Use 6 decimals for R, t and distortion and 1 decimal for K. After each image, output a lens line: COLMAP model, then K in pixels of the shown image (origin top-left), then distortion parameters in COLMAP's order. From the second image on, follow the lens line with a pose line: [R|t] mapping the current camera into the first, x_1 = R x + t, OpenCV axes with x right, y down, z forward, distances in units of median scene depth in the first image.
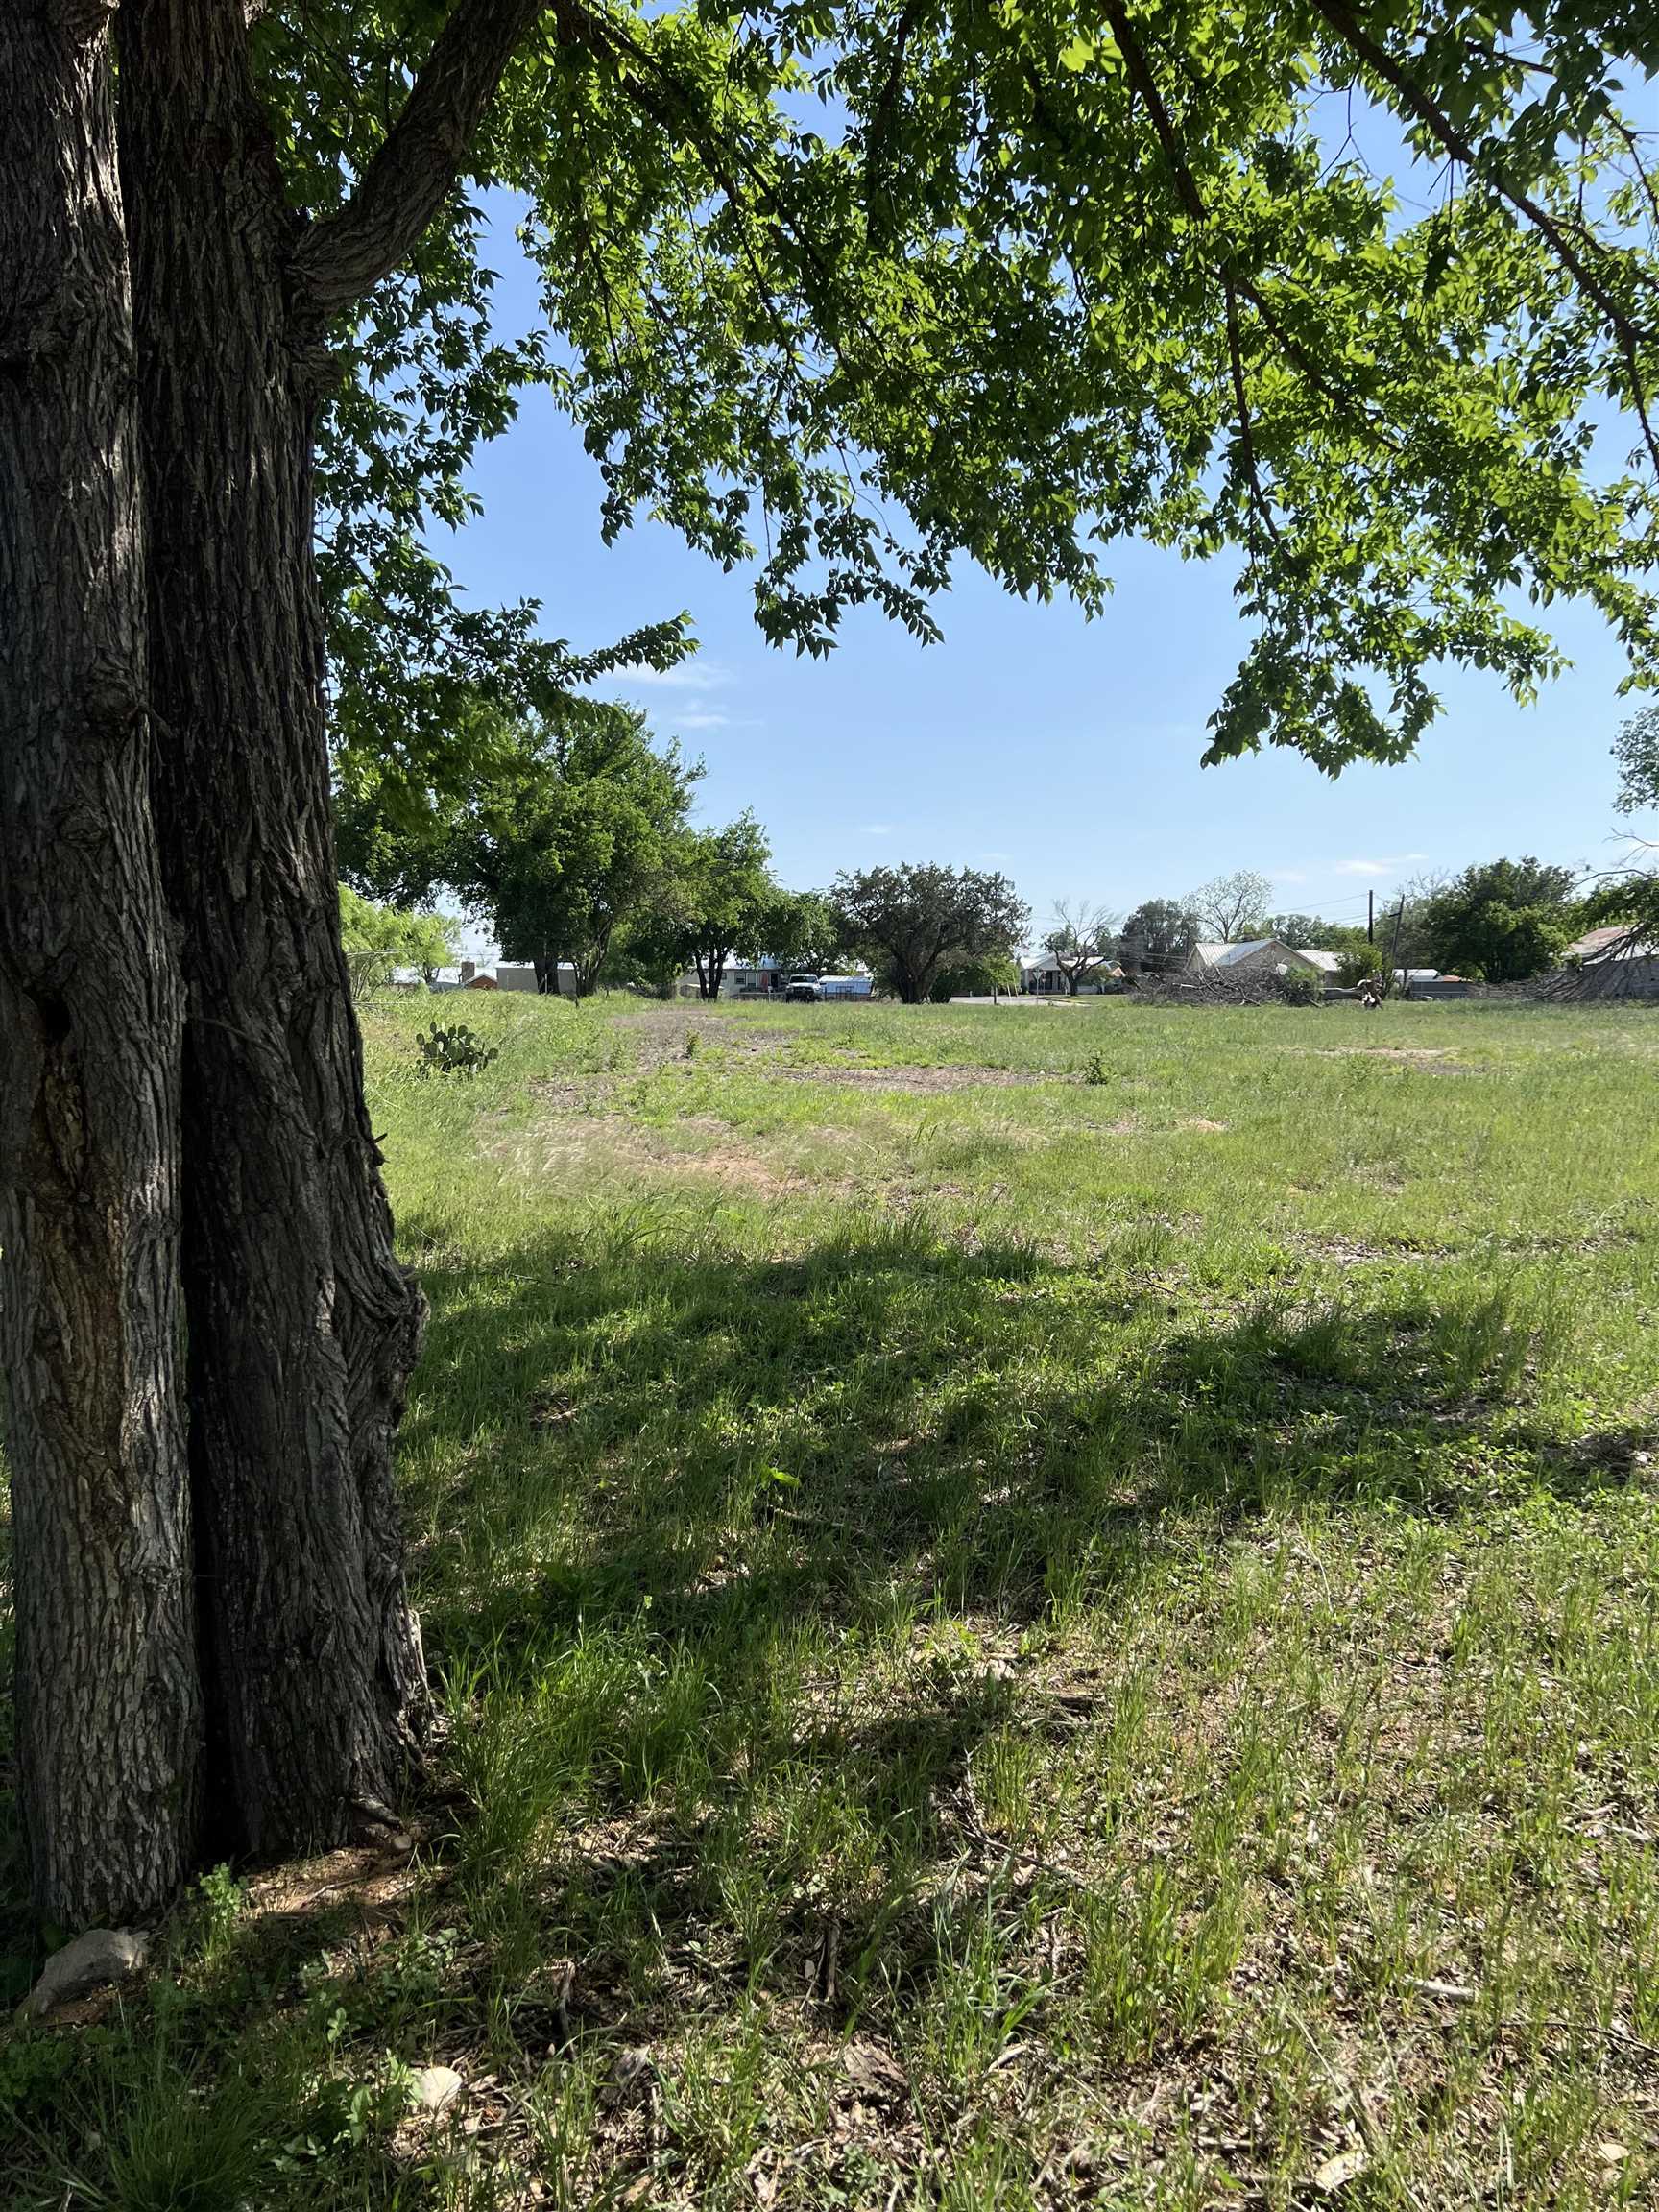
lens RADIAL K [[1662.4, 0, 829.5], [0, 1662.4, 1106.0], [0, 0, 1]] dist [0.057396, -0.072196]
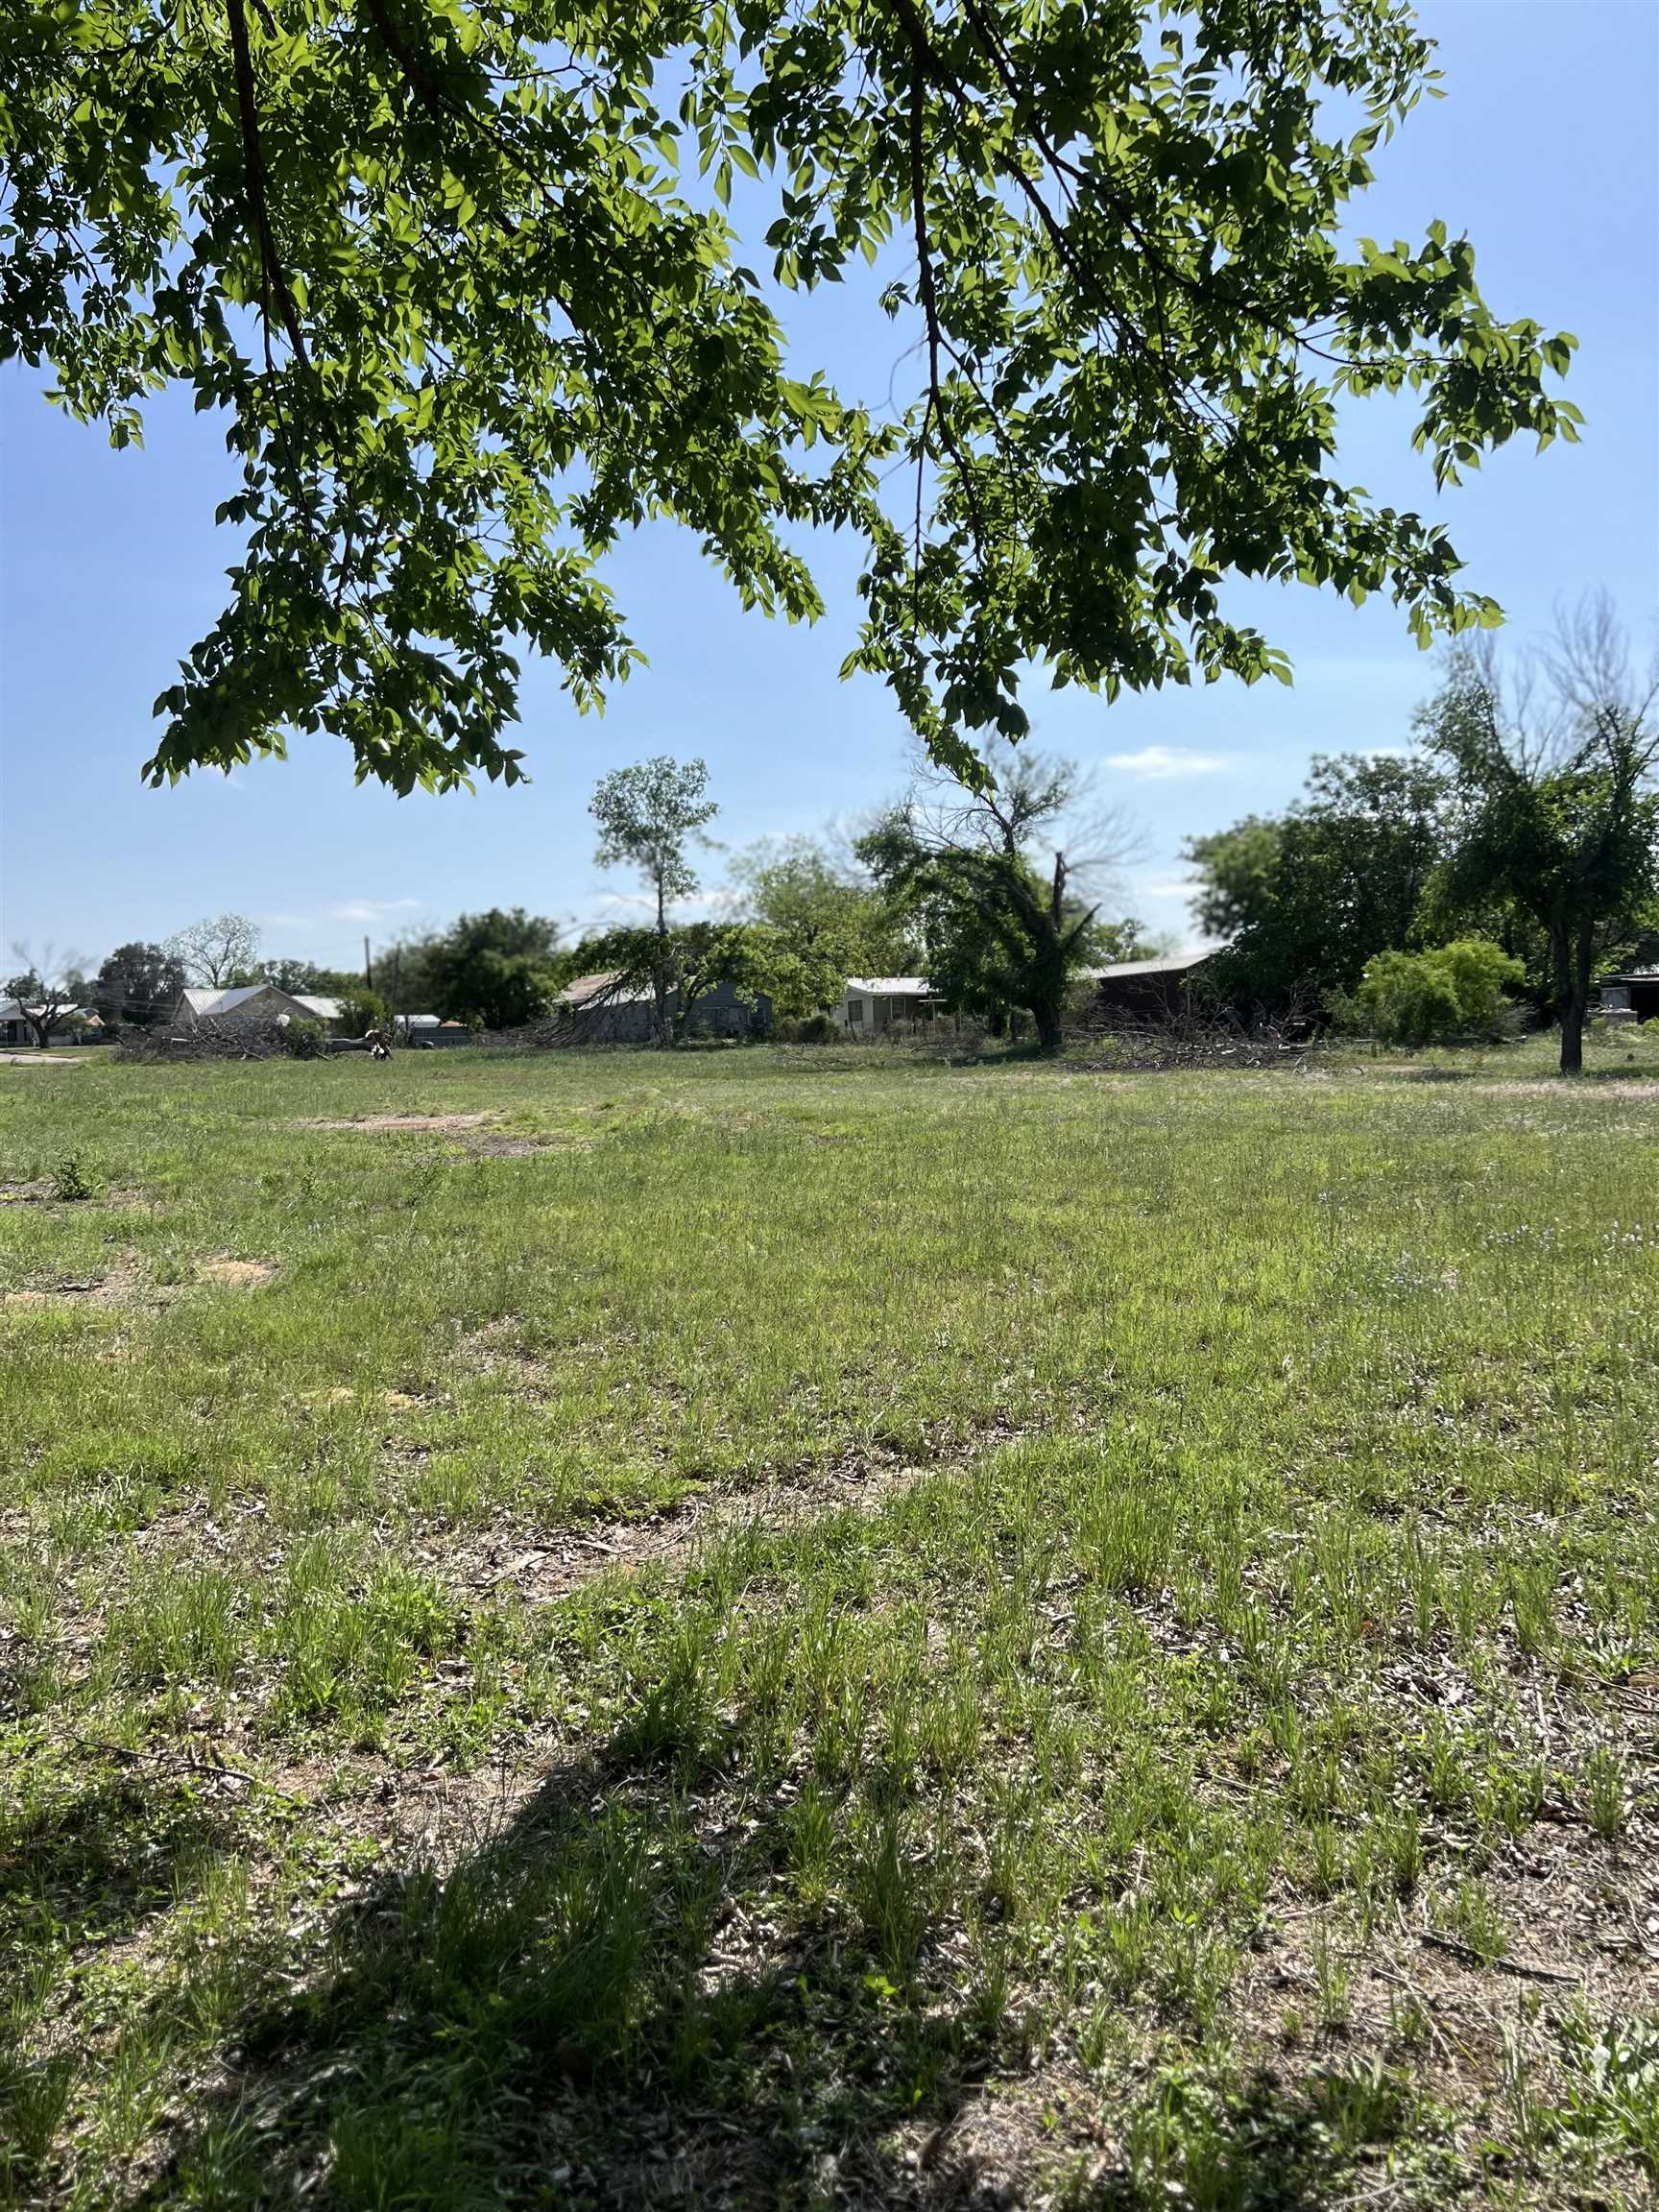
lens RADIAL K [[1657.5, 0, 833.1], [0, 1657.5, 1093.8], [0, 0, 1]] dist [0.068603, -0.047050]
pose [[0.834106, -0.040155, 0.550140, 0.007080], [0.058491, 0.998162, -0.015826, -0.005026], [-0.548494, 0.045379, 0.834922, 0.033025]]
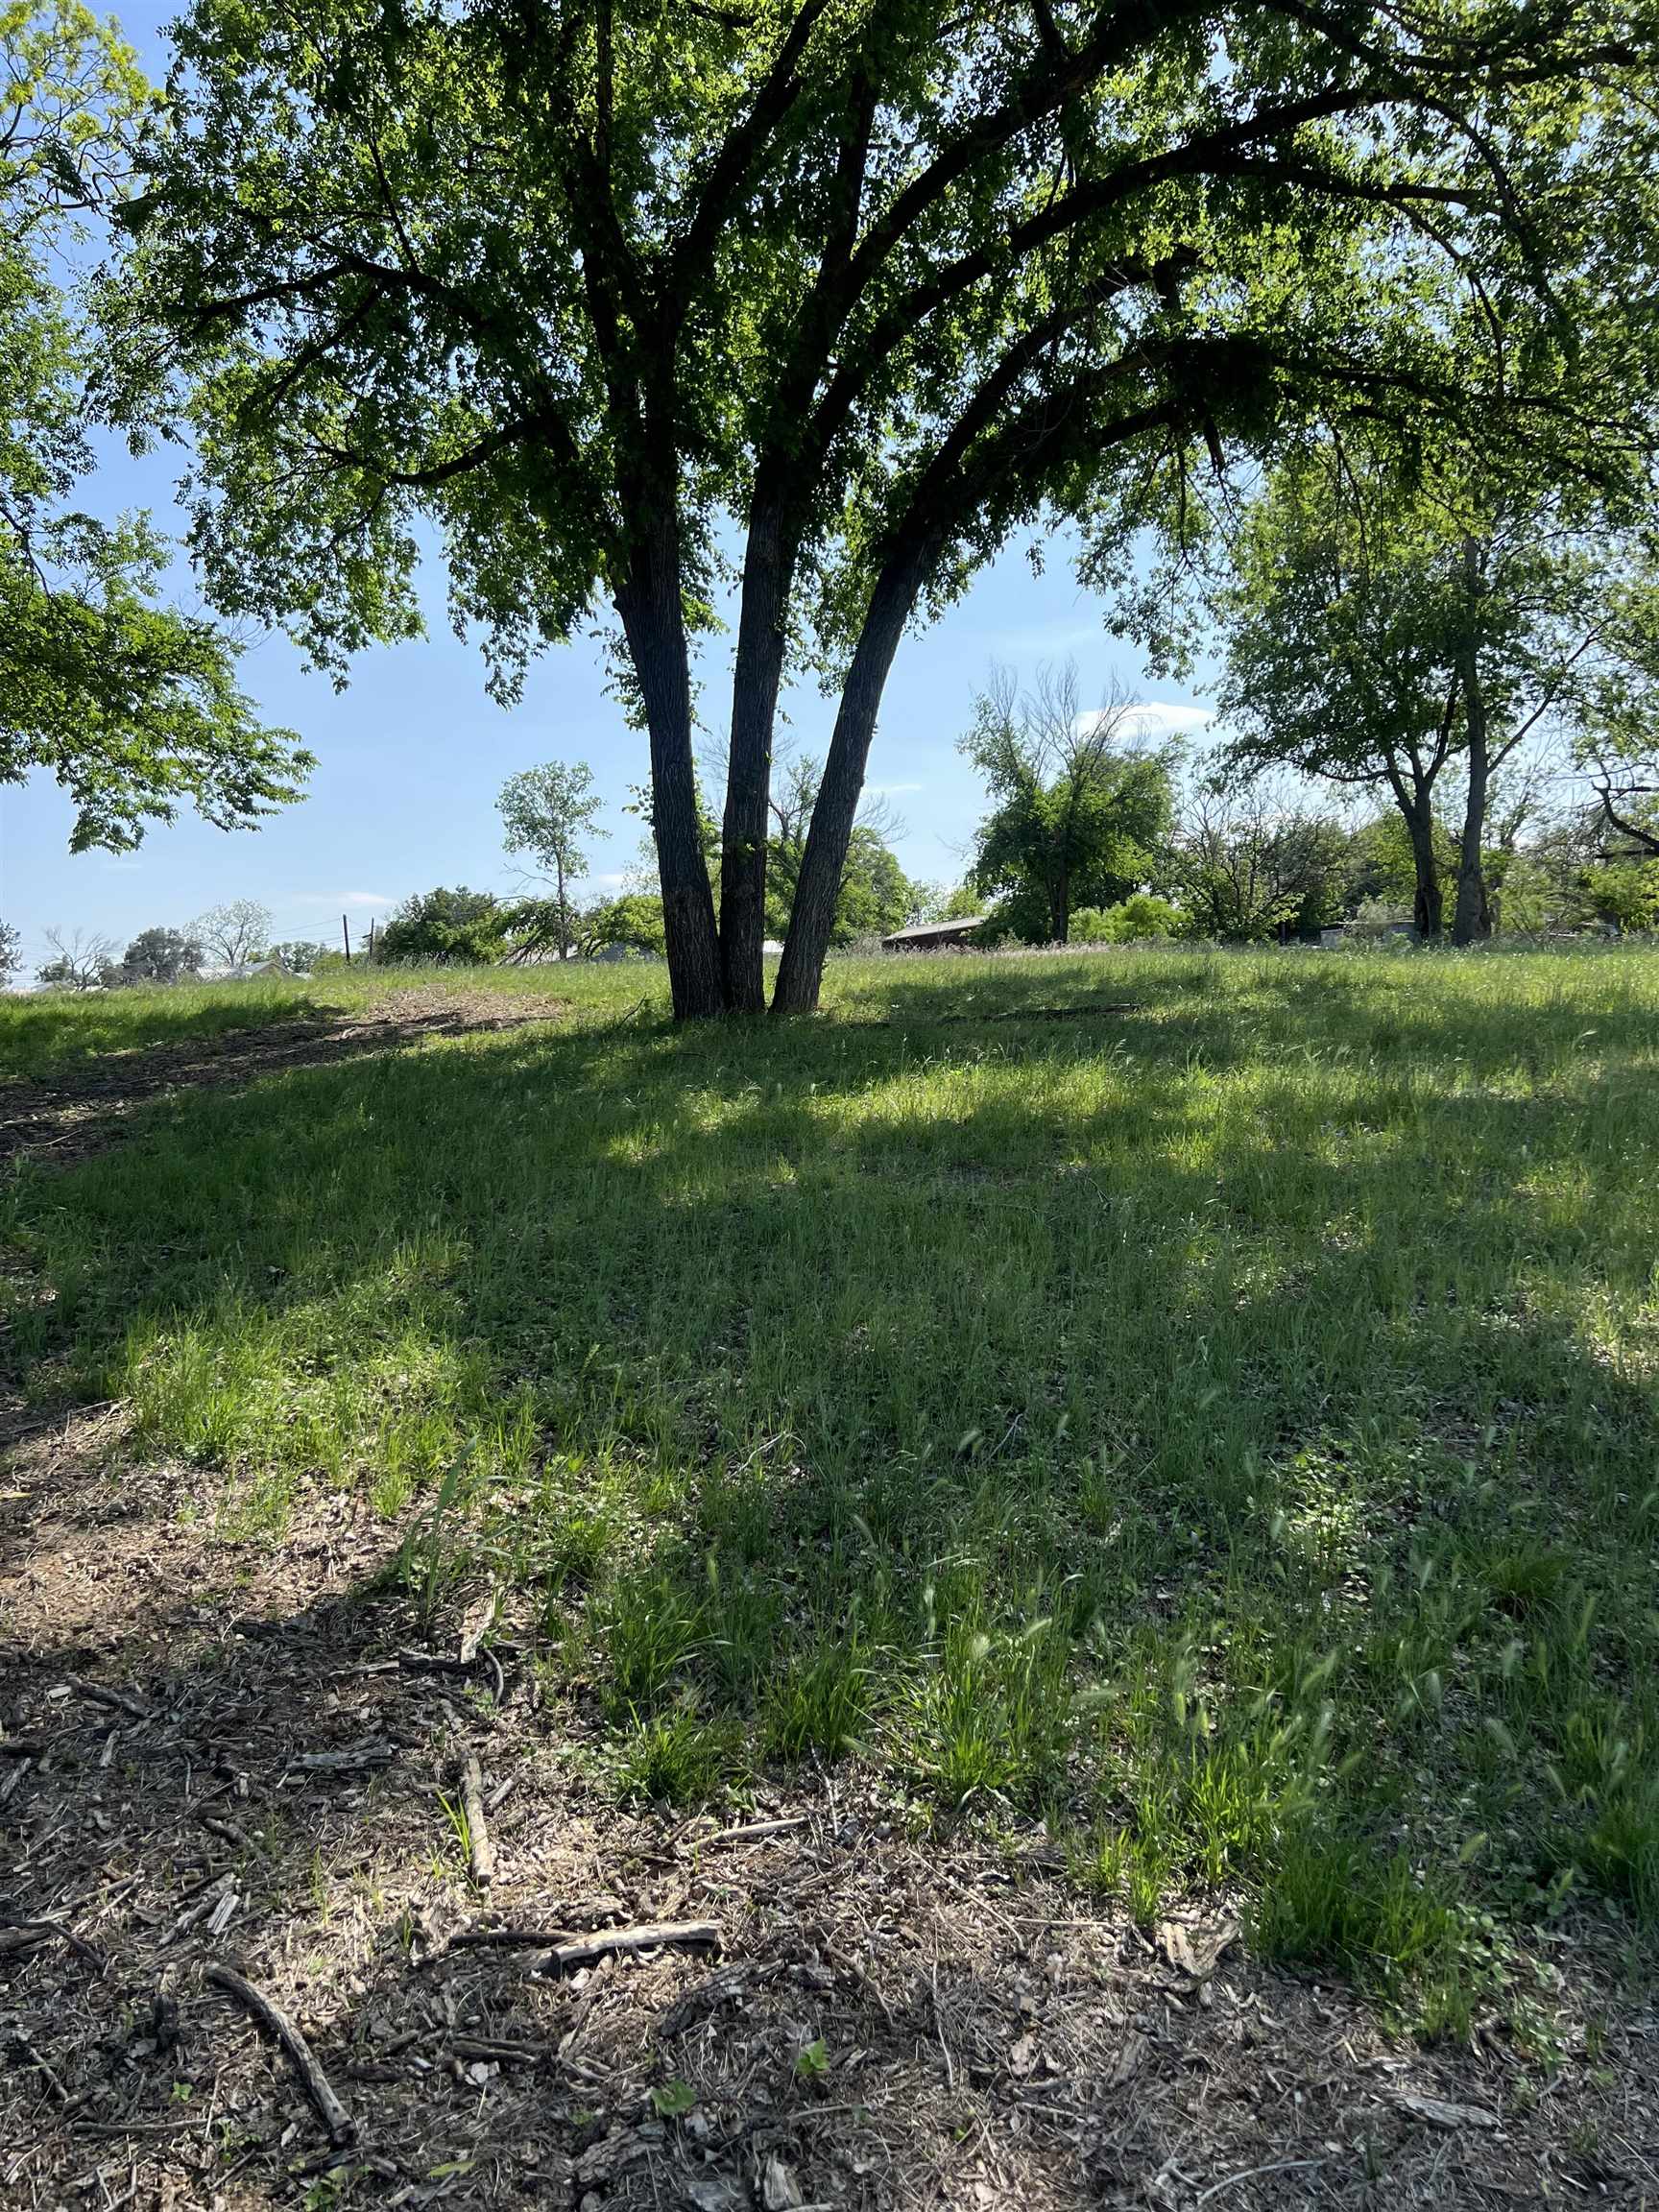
lens RADIAL K [[1662.4, 0, 829.5], [0, 1662.4, 1106.0], [0, 0, 1]] dist [0.057396, -0.072196]
pose [[0.843907, -0.071565, 0.531695, -0.018256], [0.081061, 0.996694, 0.005492, 0.025137], [-0.530330, 0.038466, 0.846918, -0.162000]]
